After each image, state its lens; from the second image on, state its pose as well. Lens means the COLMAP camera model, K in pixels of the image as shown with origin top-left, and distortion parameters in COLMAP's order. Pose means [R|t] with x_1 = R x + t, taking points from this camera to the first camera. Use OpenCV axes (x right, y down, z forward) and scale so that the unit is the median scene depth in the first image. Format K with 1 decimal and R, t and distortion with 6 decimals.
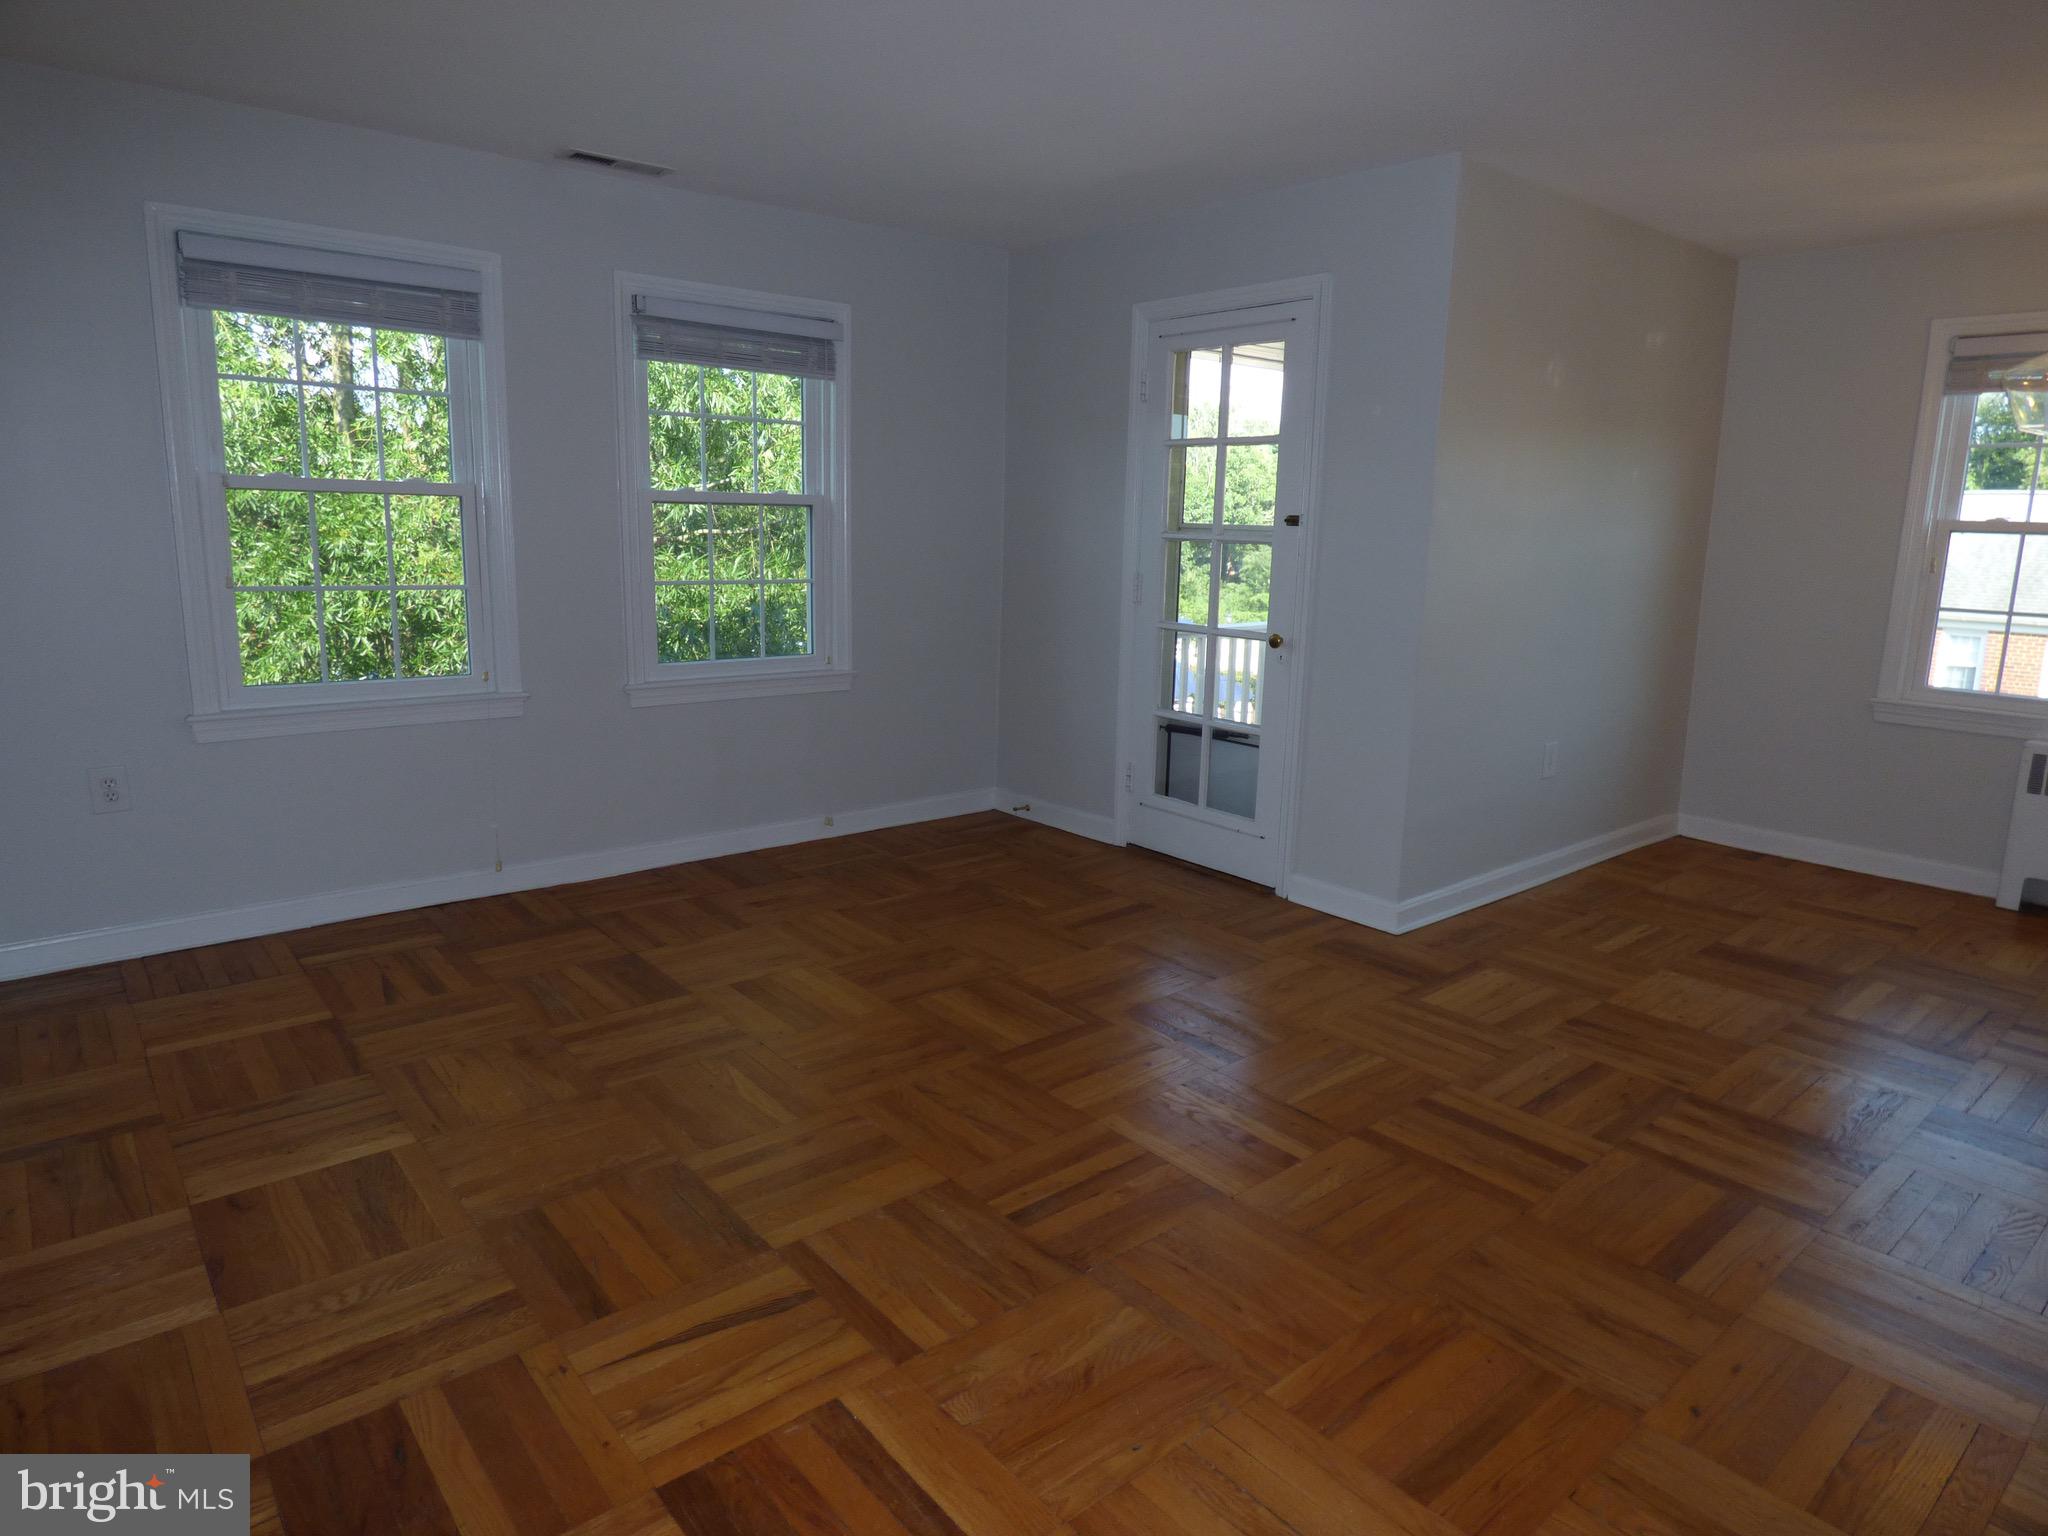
lens RADIAL K [[1196.7, 0, 1024.0], [0, 1196.7, 768.0], [0, 0, 1]] dist [-0.025941, 0.003842]
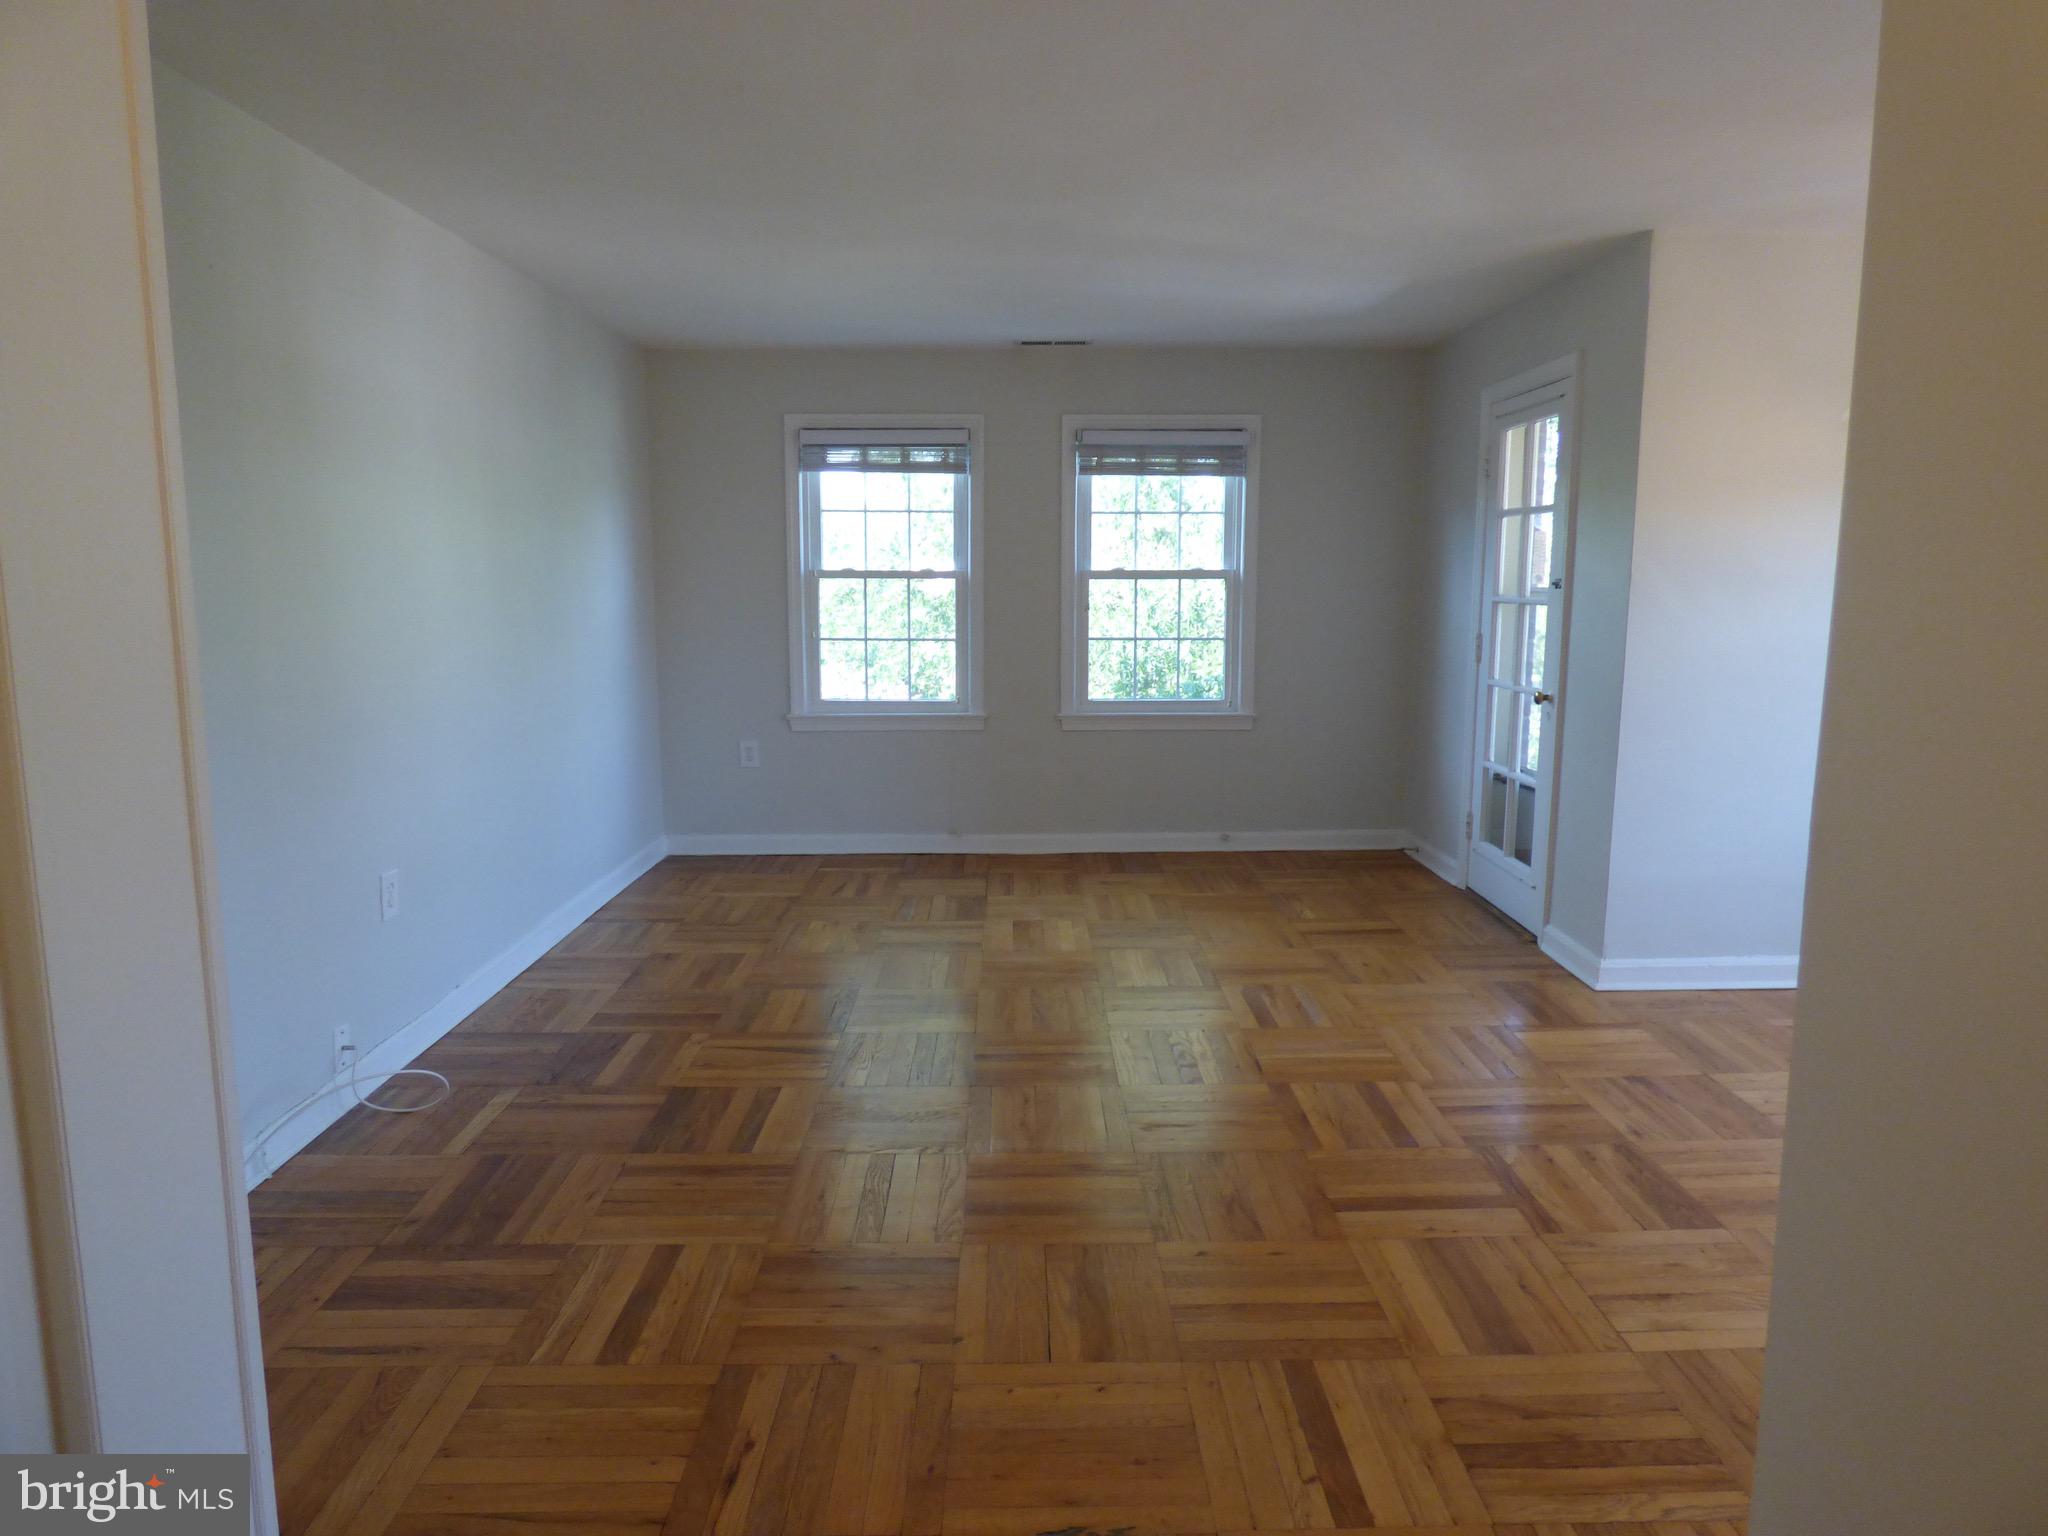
lens RADIAL K [[1243.9, 0, 1057.0], [0, 1243.9, 769.0], [0, 0, 1]] dist [-0.003156, 0.000779]
pose [[0.780774, 0.073639, -0.620459, 0.717909], [-0.104806, 0.994396, -0.013866, 0.018979], [0.615961, 0.075854, 0.784117, -0.142807]]
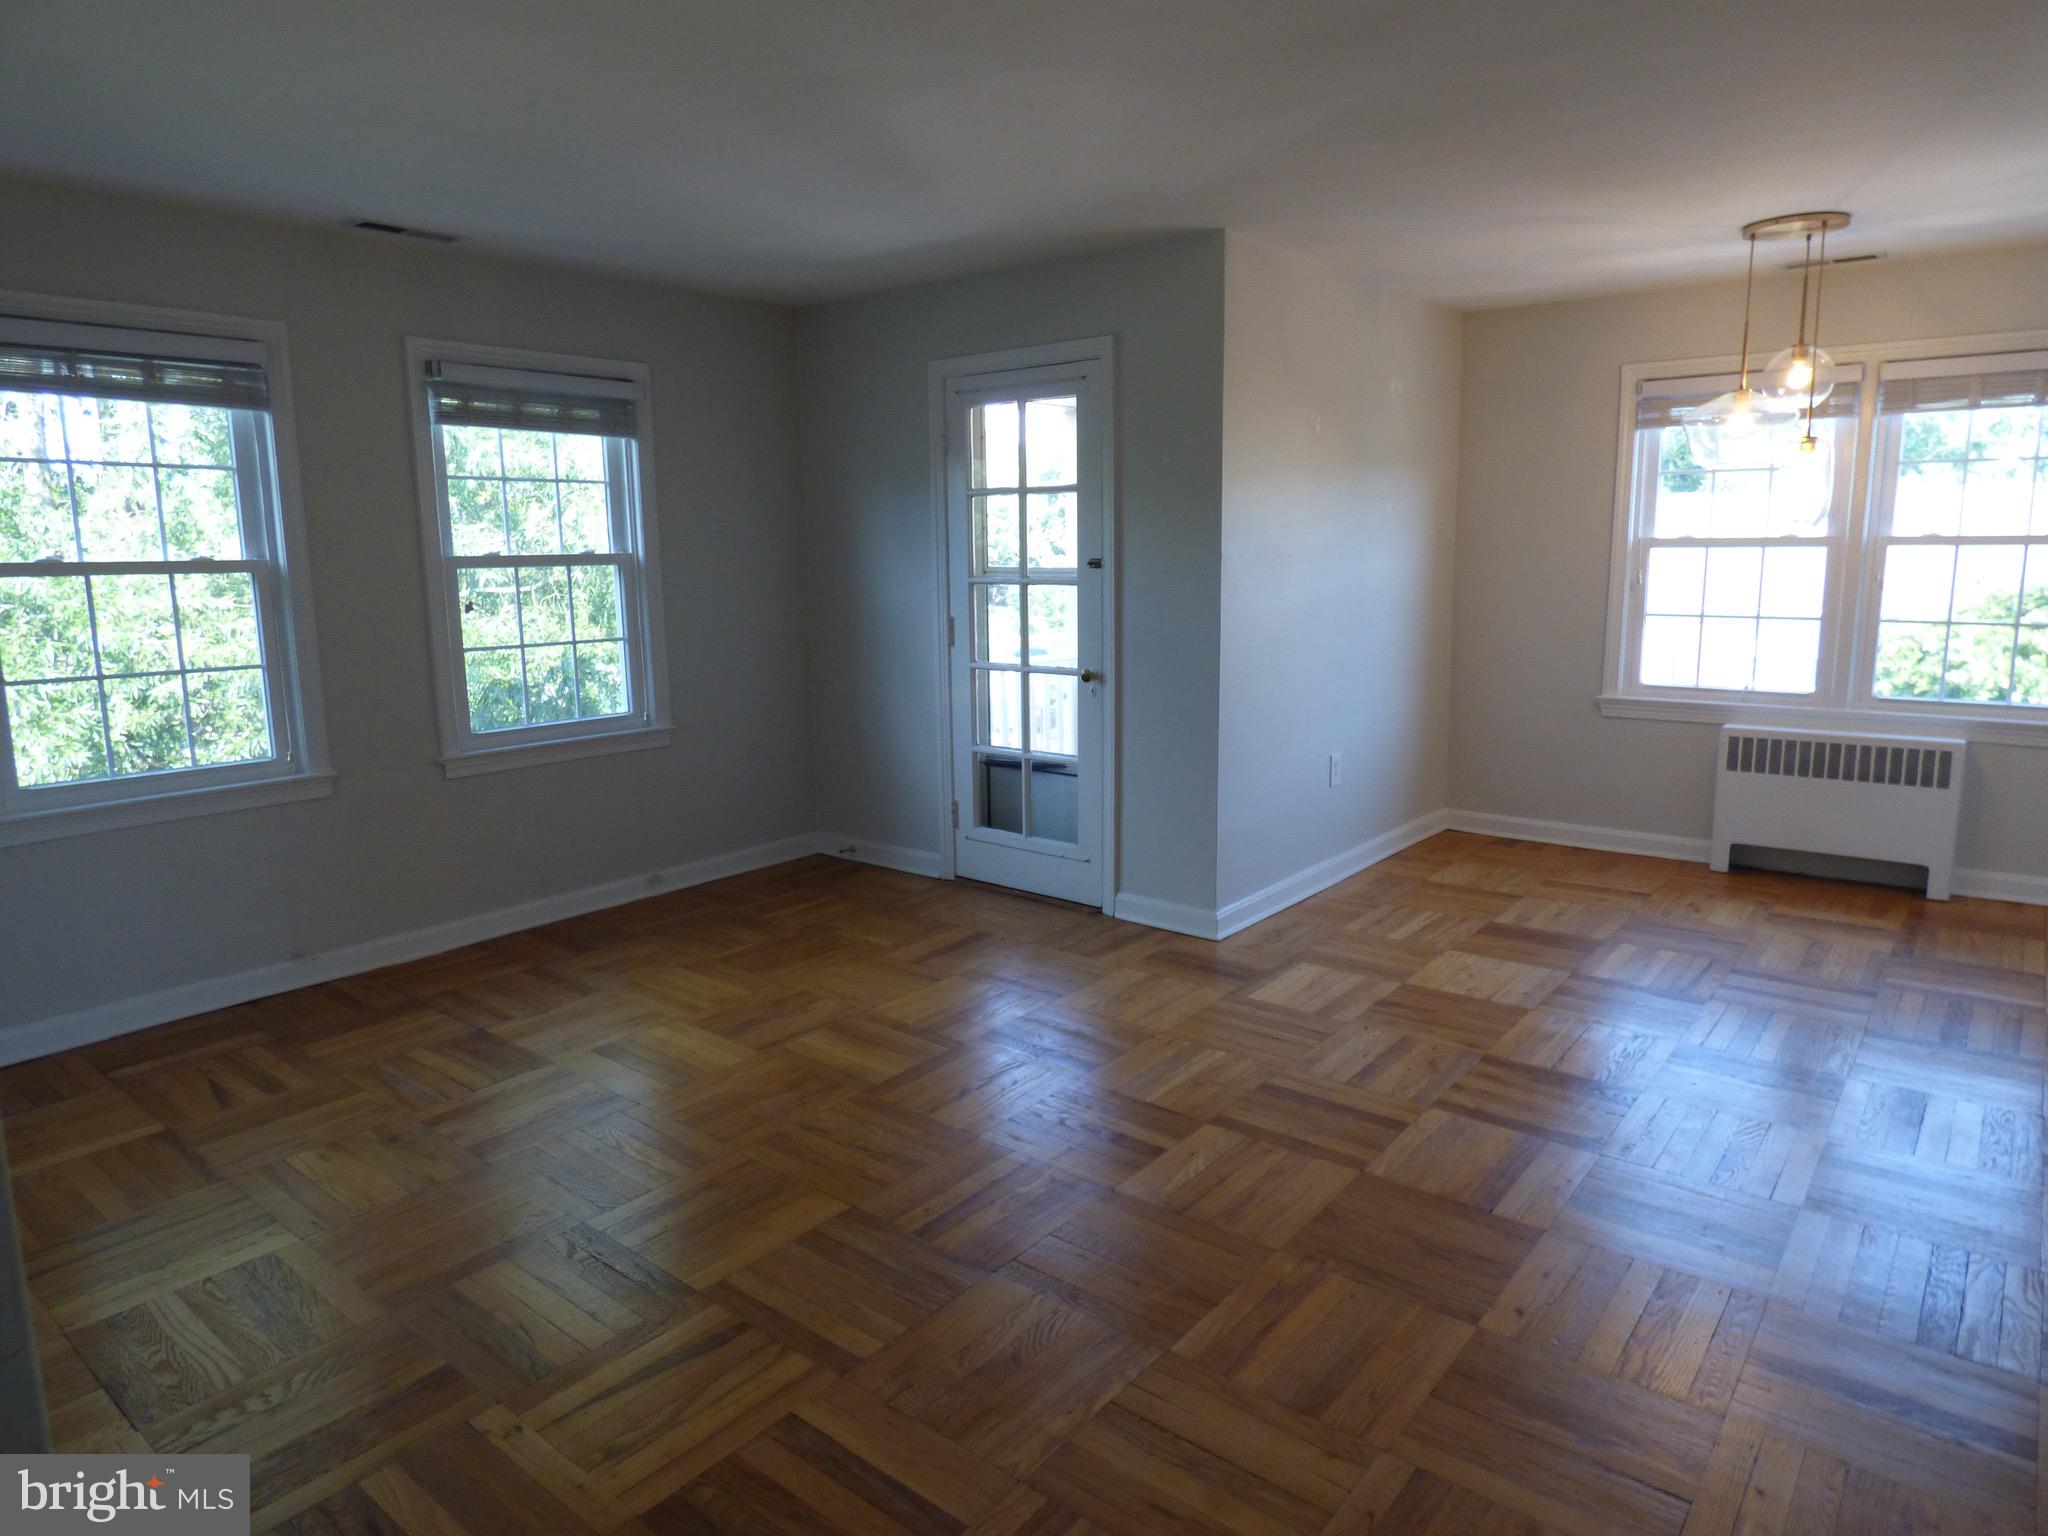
lens RADIAL K [[1225.2, 0, 1016.7], [0, 1225.2, 771.4], [0, 0, 1]] dist [-0.017743, 0.001275]
pose [[0.981946, -0.066974, 0.176908, -0.063279], [0.071018, 0.997337, -0.016621, -0.009590], [-0.175323, 0.028885, 0.984087, -0.079192]]
